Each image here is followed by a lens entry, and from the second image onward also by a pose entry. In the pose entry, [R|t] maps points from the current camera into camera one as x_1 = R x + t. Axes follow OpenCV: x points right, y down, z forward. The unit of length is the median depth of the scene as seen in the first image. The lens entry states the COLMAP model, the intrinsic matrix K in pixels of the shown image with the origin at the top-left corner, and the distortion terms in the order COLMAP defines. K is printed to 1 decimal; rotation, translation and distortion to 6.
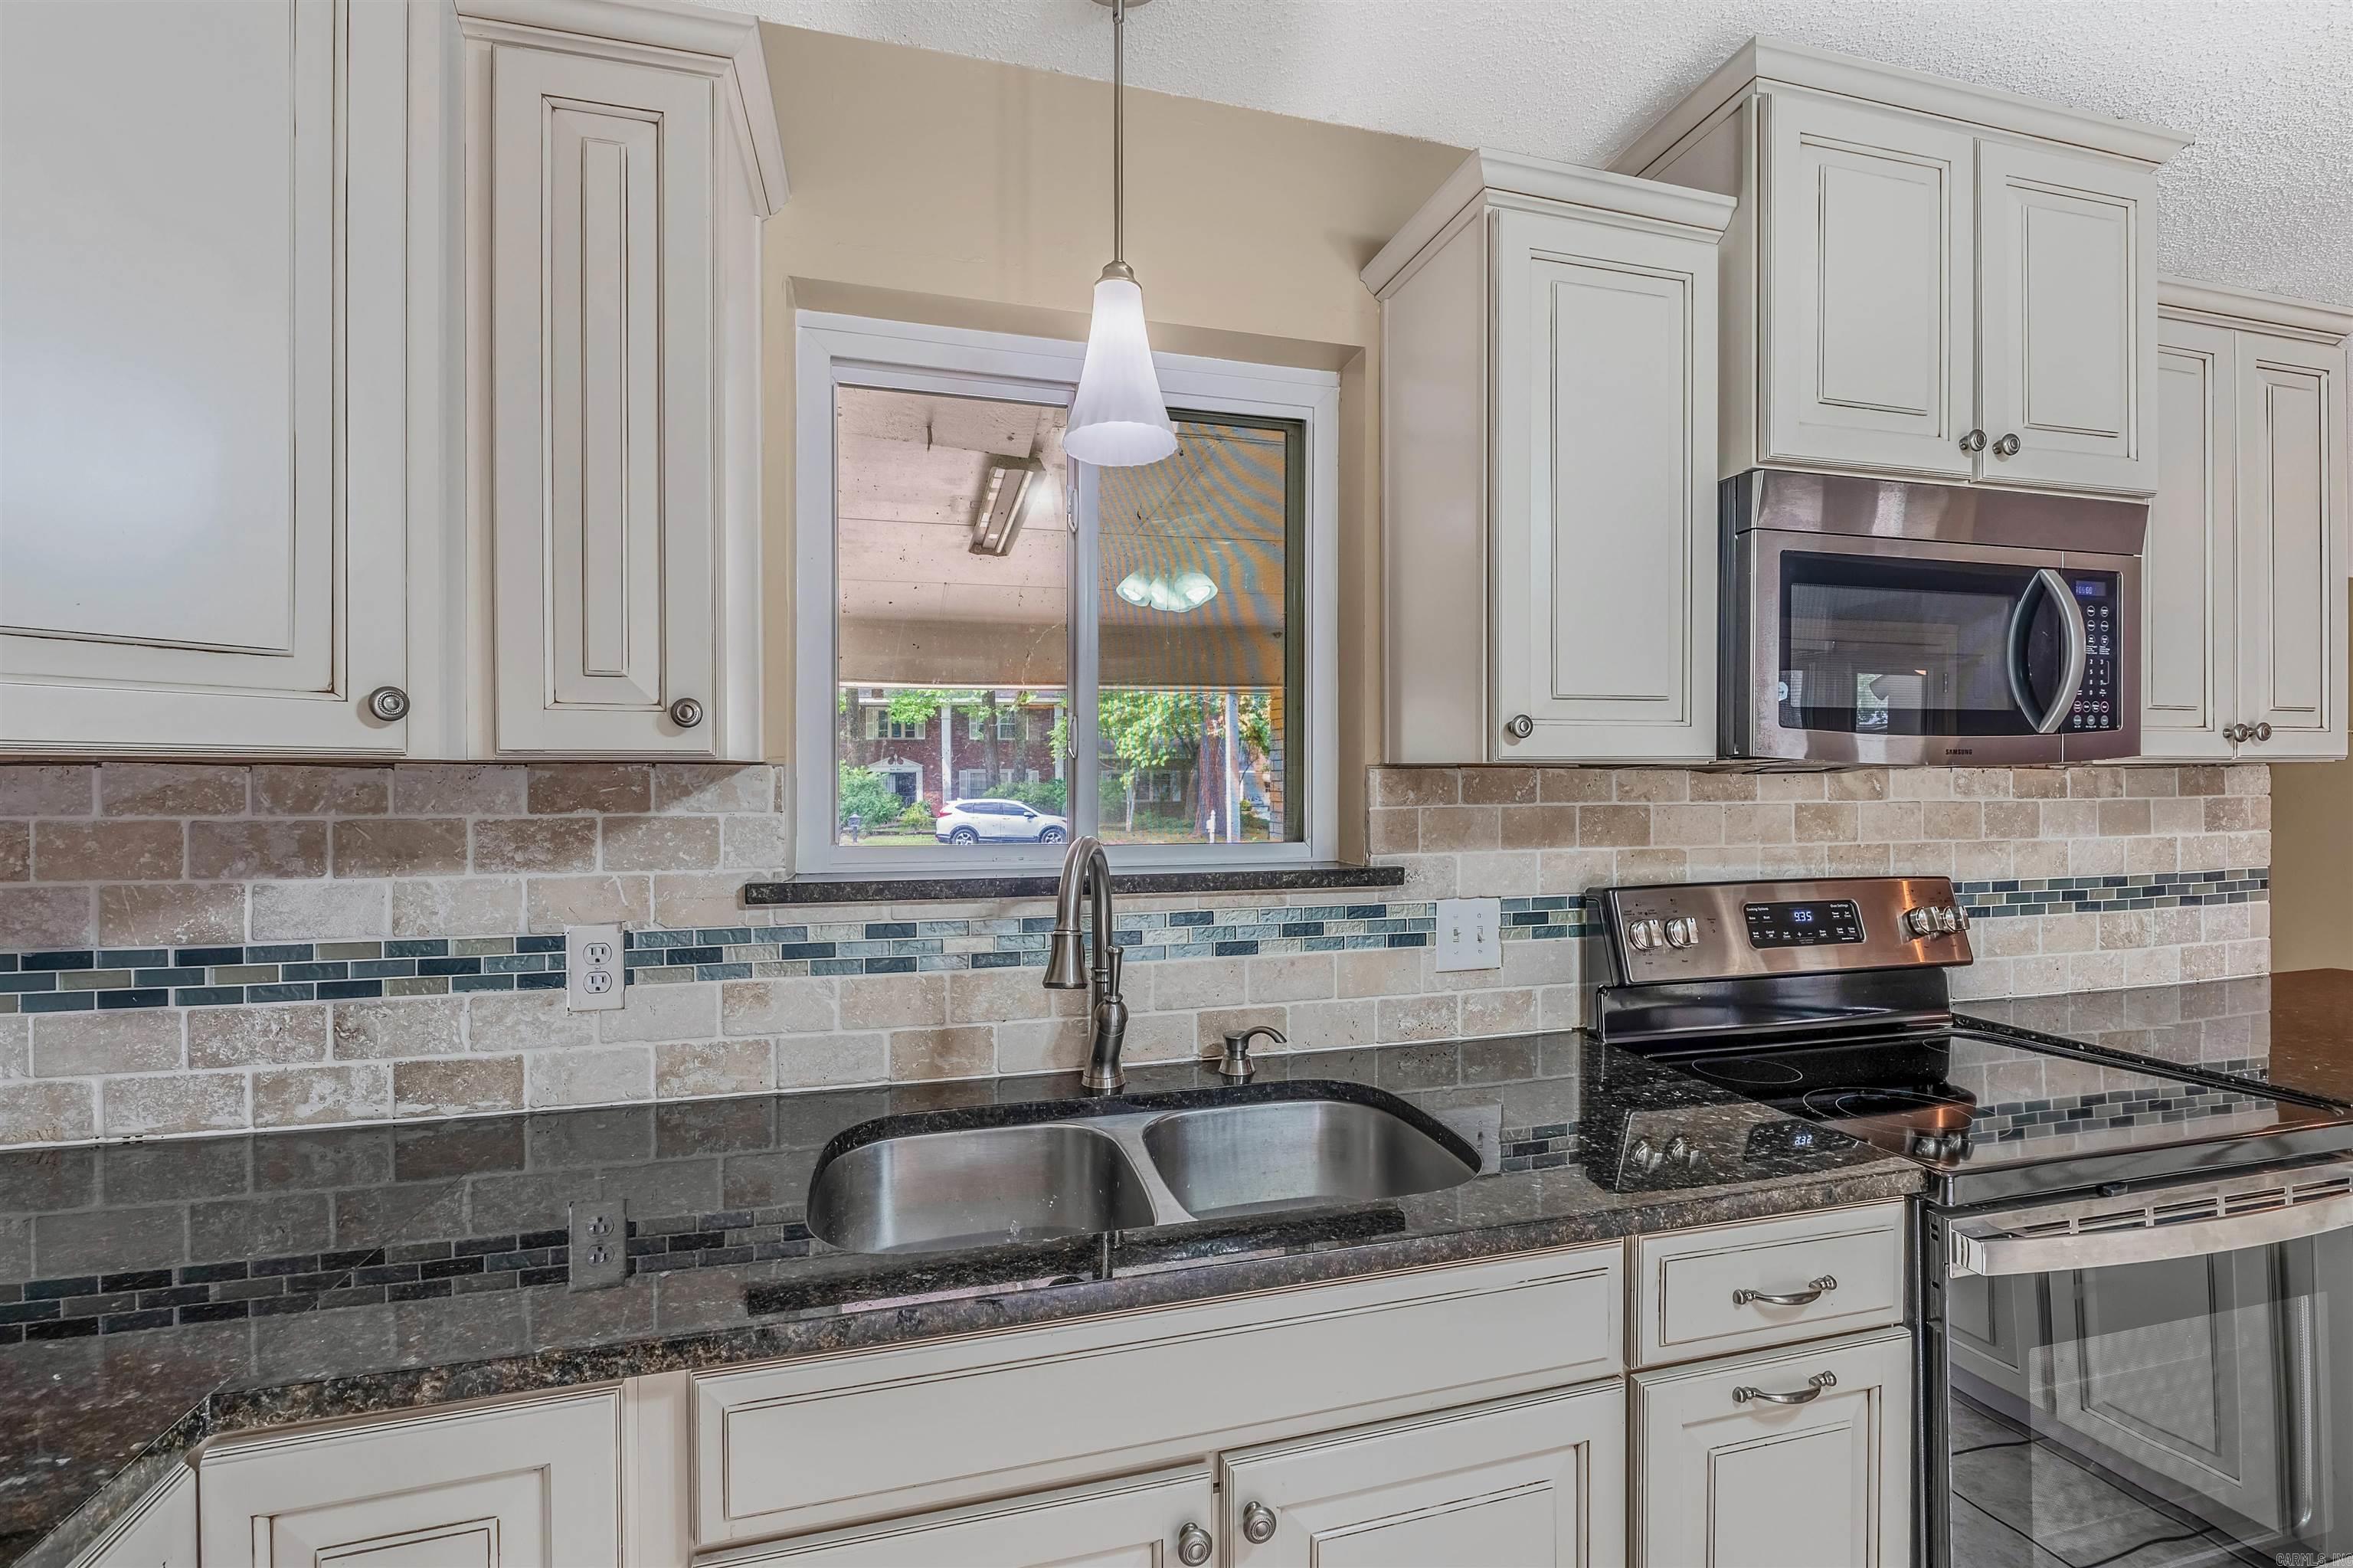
lens RADIAL K [[1005.0, 0, 1176.5], [0, 1005.0, 782.8], [0, 0, 1]] dist [-0.007573, 0.000415]
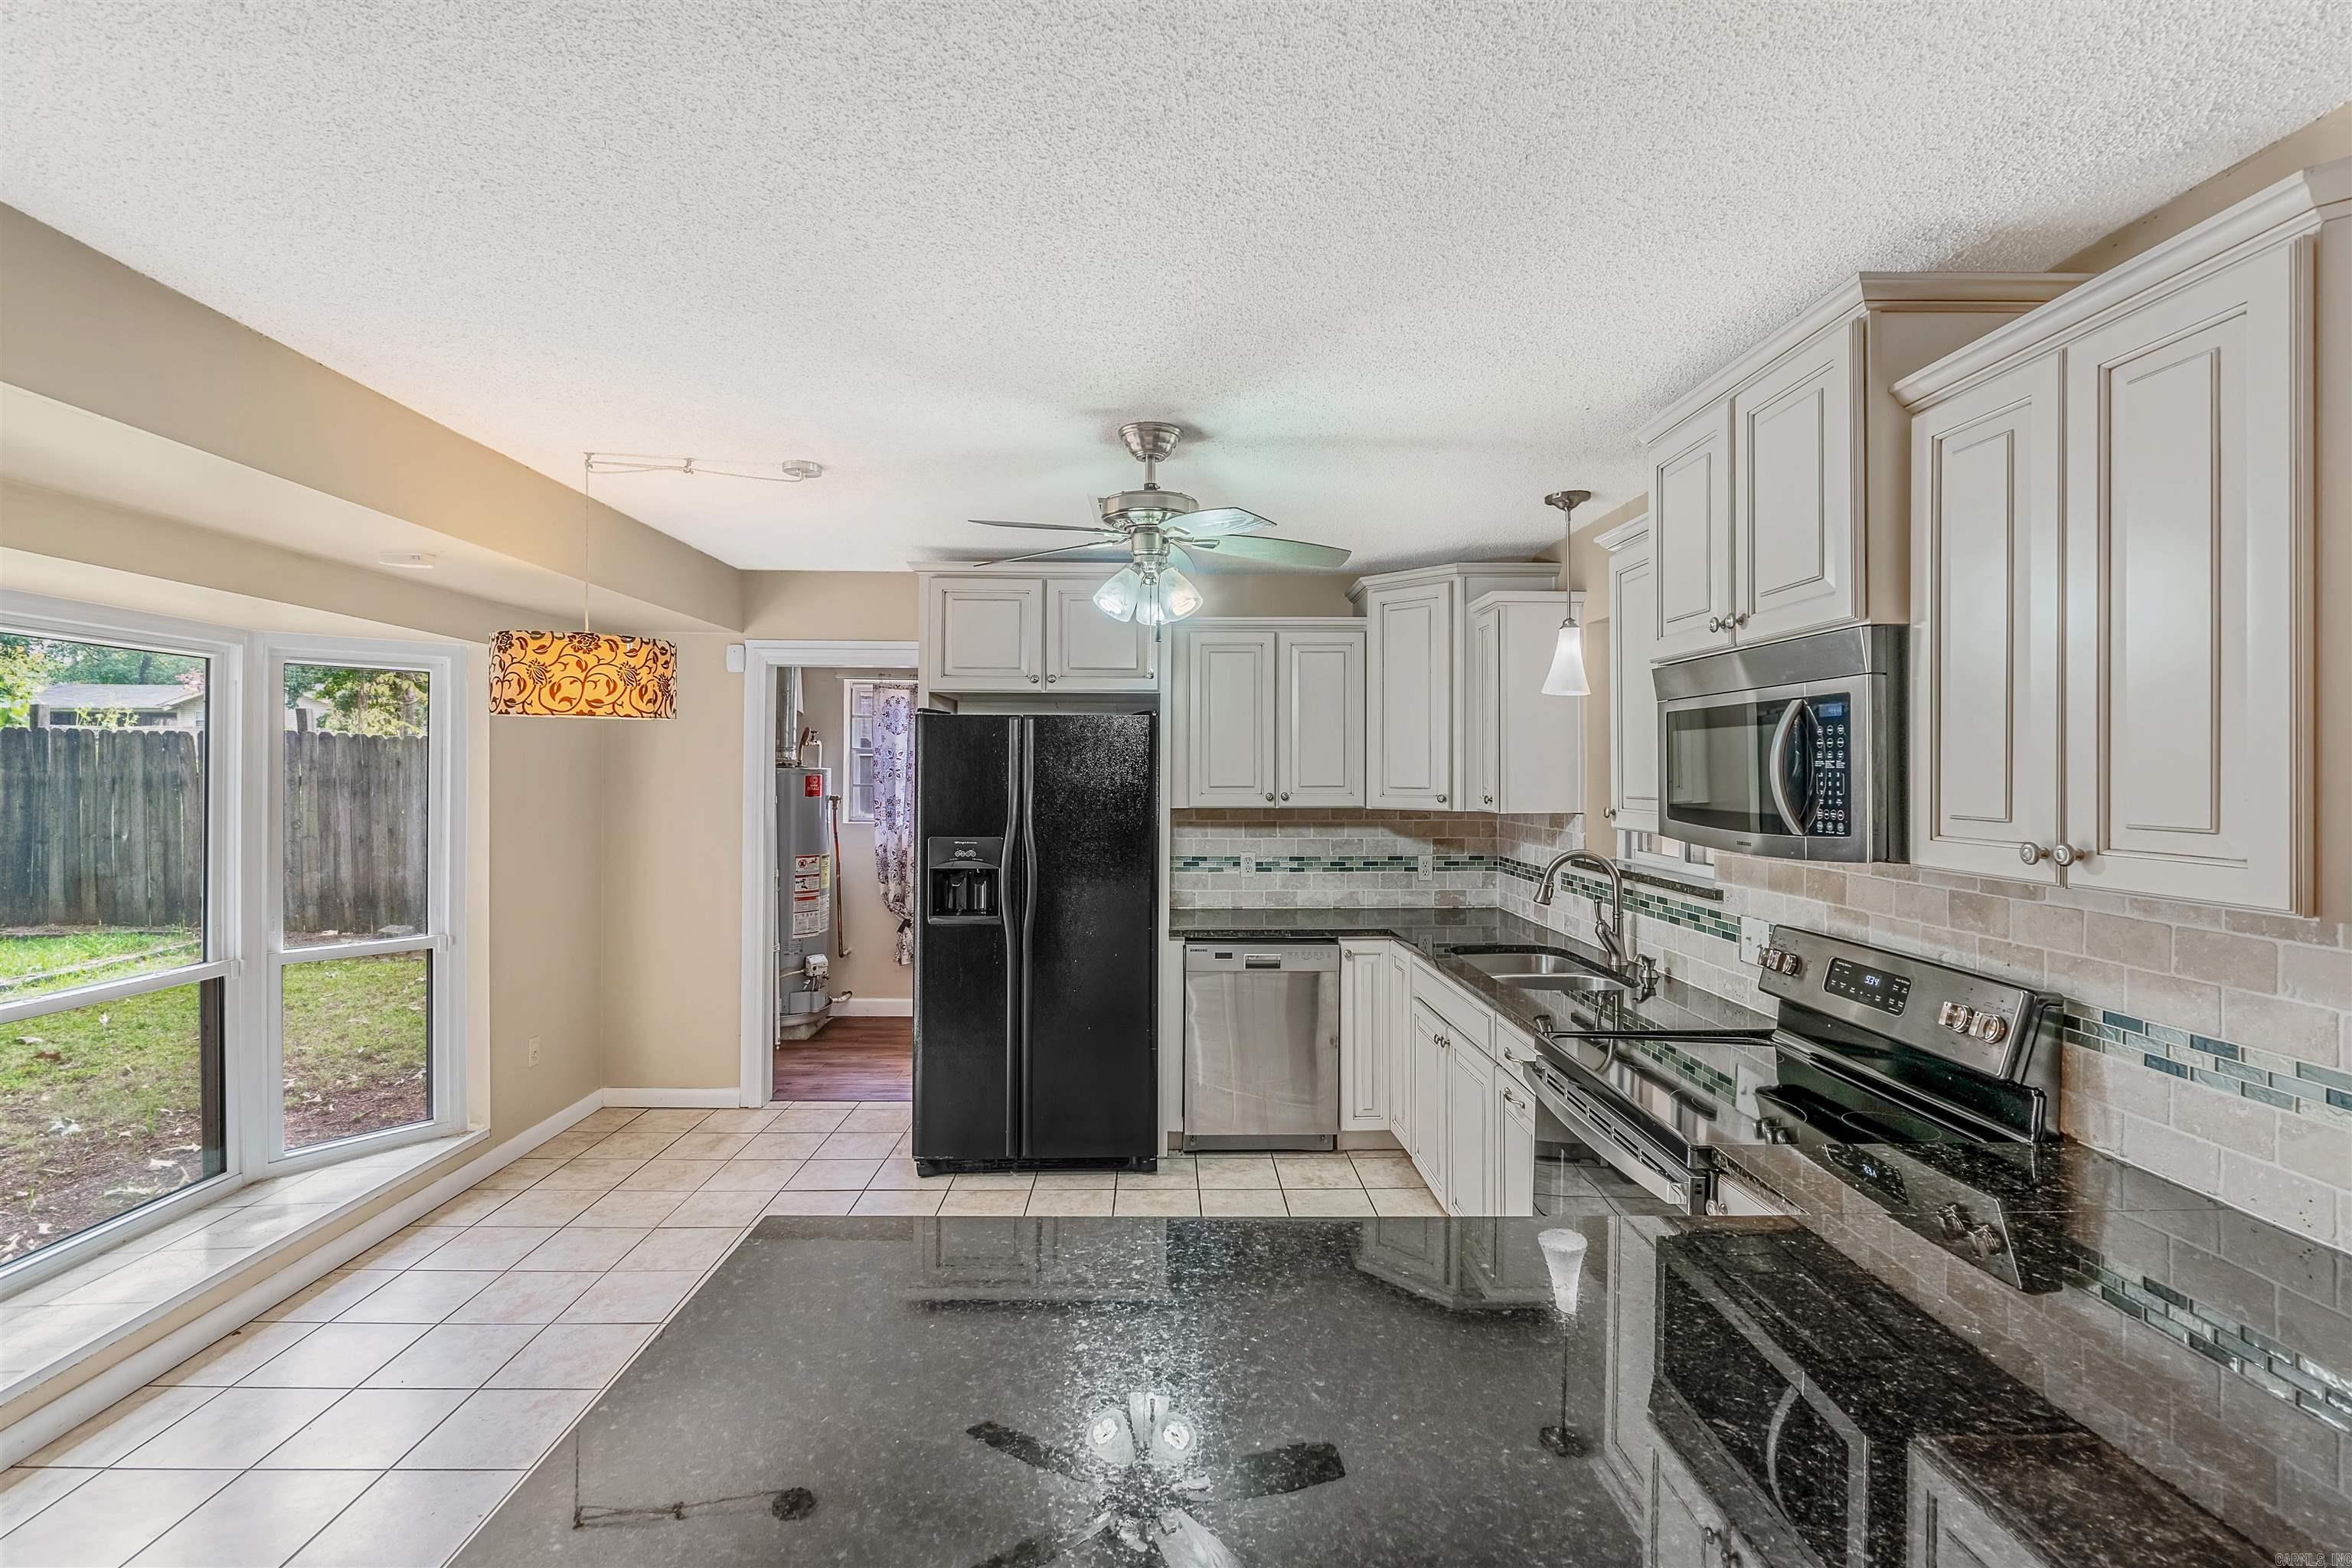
lens RADIAL K [[1041.9, 0, 1182.9], [0, 1041.9, 776.3], [0, 0, 1]] dist [-0.001162, -0.000416]
pose [[-0.230274, 0.010597, -0.973068, 2.229053], [-0.001825, 0.999934, 0.011322, -0.131259], [0.973124, 0.004383, -0.230239, 0.556622]]
